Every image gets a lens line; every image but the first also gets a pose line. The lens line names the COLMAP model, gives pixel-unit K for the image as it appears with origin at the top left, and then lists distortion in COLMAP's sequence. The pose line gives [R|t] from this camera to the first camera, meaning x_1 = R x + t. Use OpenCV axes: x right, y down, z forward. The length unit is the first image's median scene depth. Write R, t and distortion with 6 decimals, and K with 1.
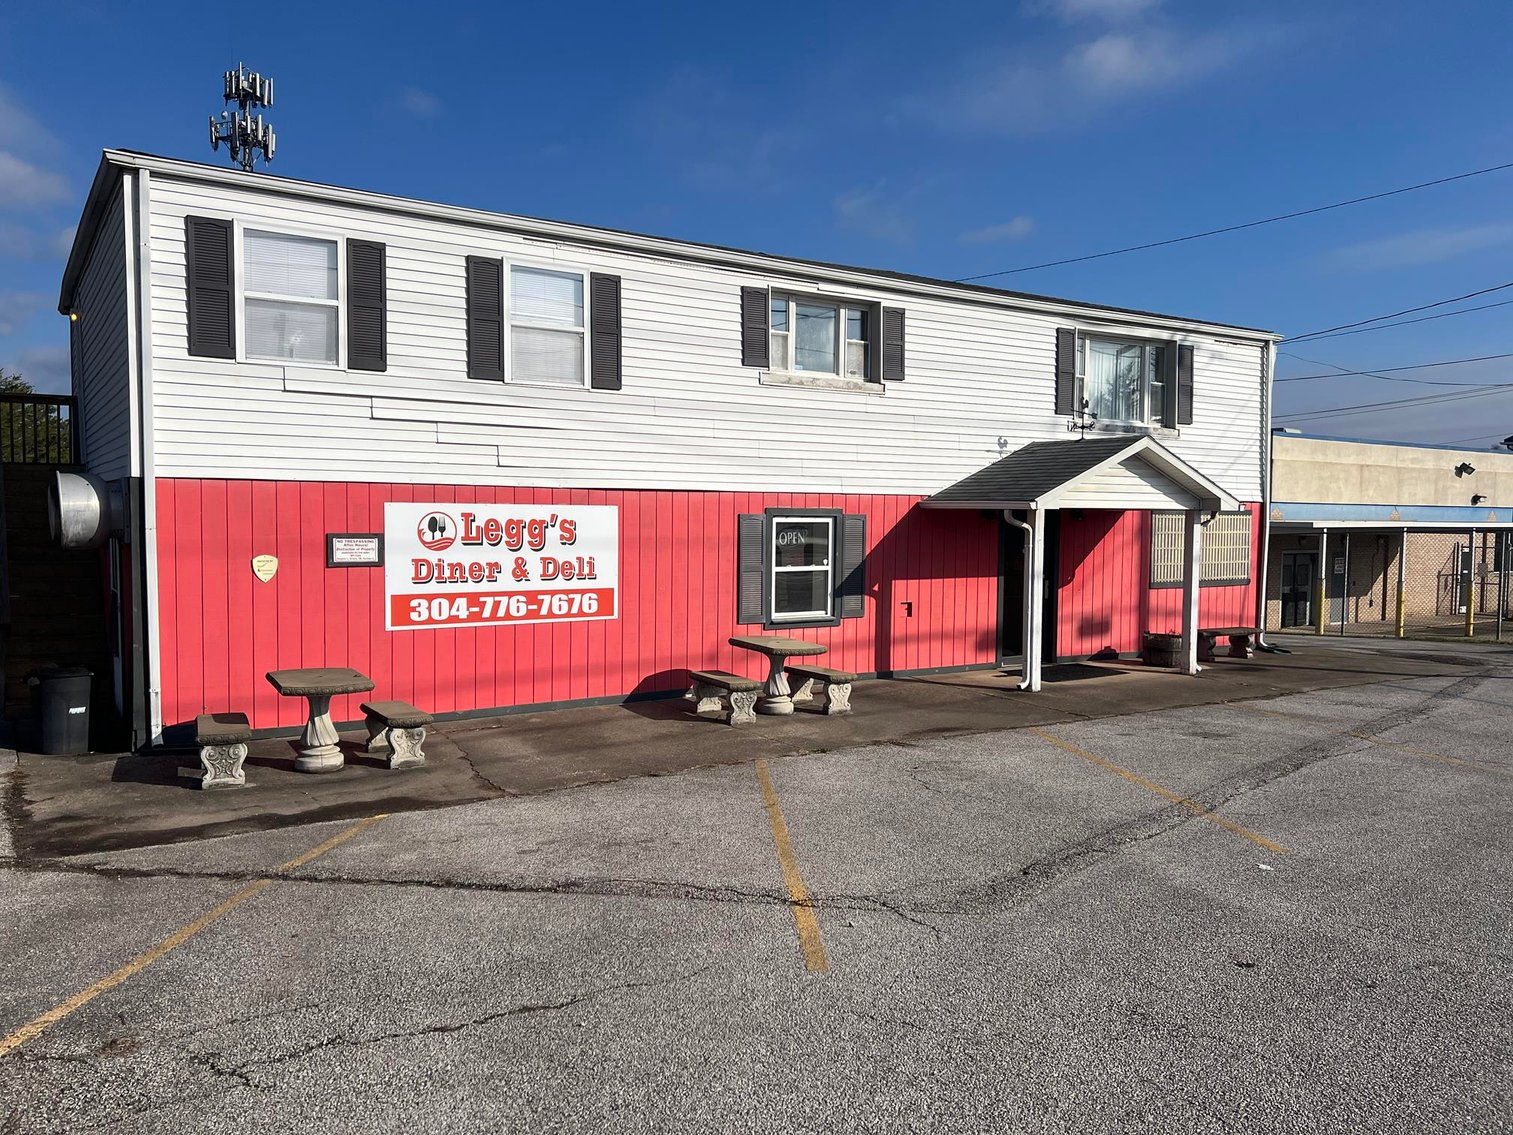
lens RADIAL K [[1138.4, 0, 756.5], [0, 1138.4, 567.5], [0, 0, 1]] dist [0.059532, -0.079427]
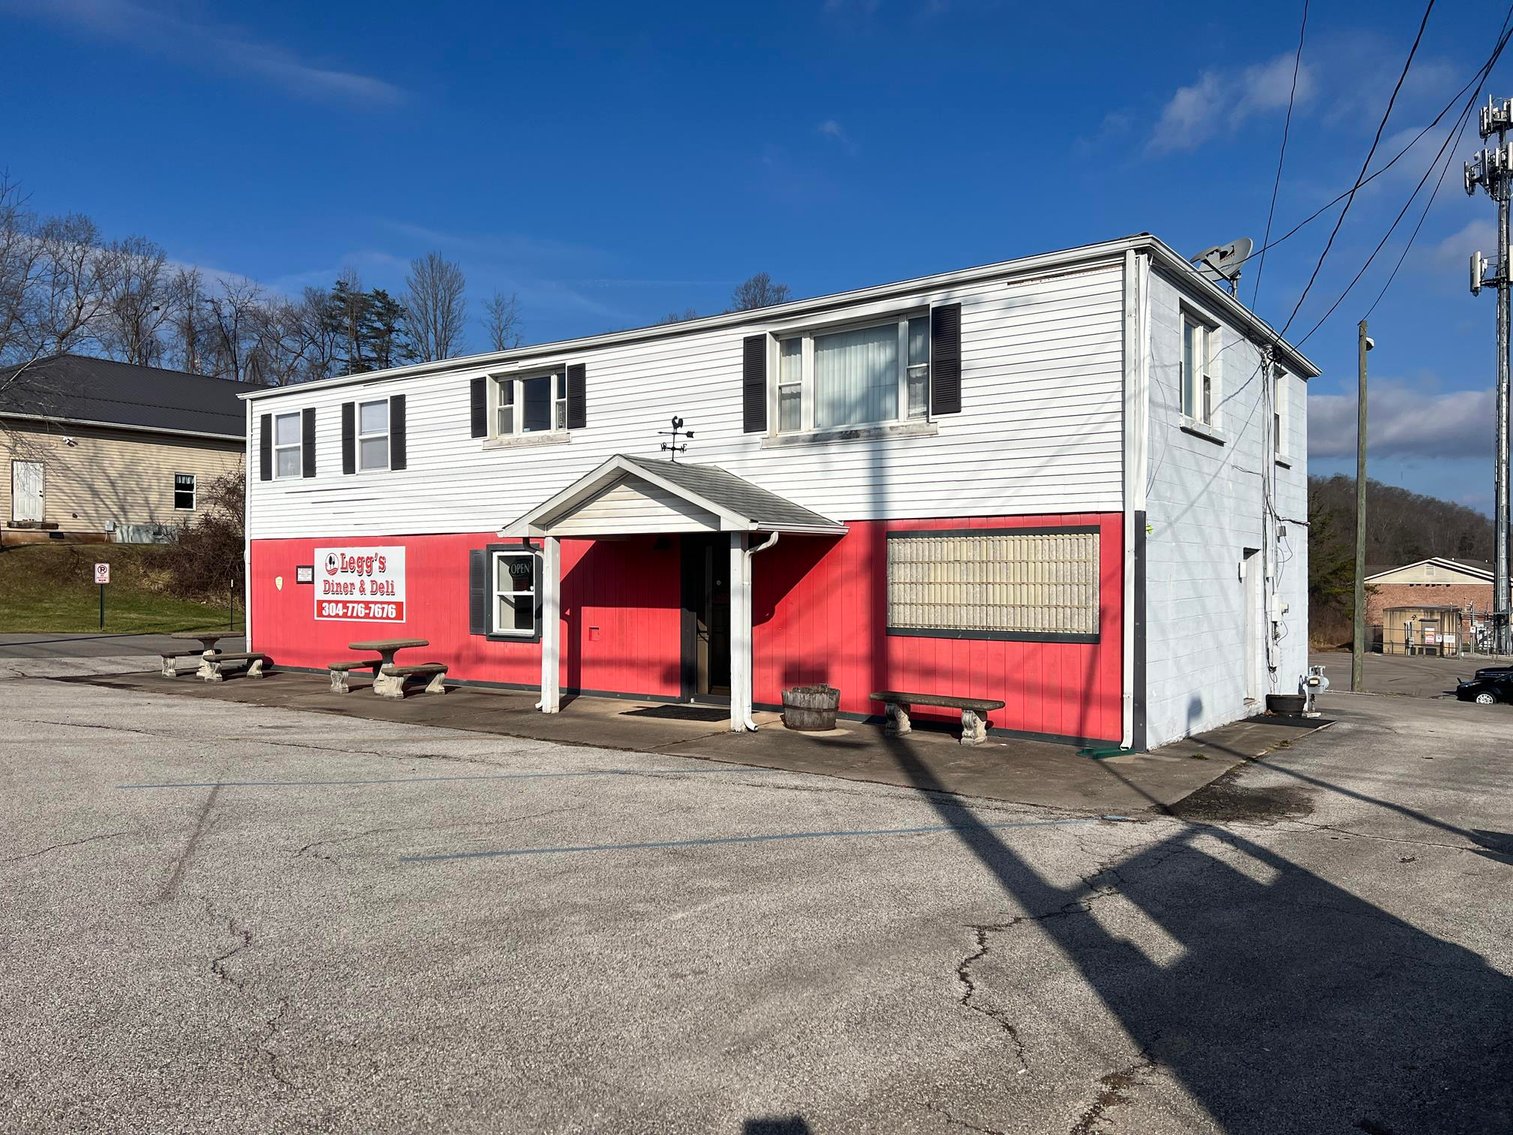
lens RADIAL K [[1138.4, 0, 756.5], [0, 1138.4, 567.5], [0, 0, 1]] dist [0.059532, -0.079427]
pose [[0.349124, -0.015398, -0.936950, 1.450949], [-0.042263, 0.998589, -0.032159, 0.001996], [0.936123, 0.050825, 0.347981, 0.920438]]
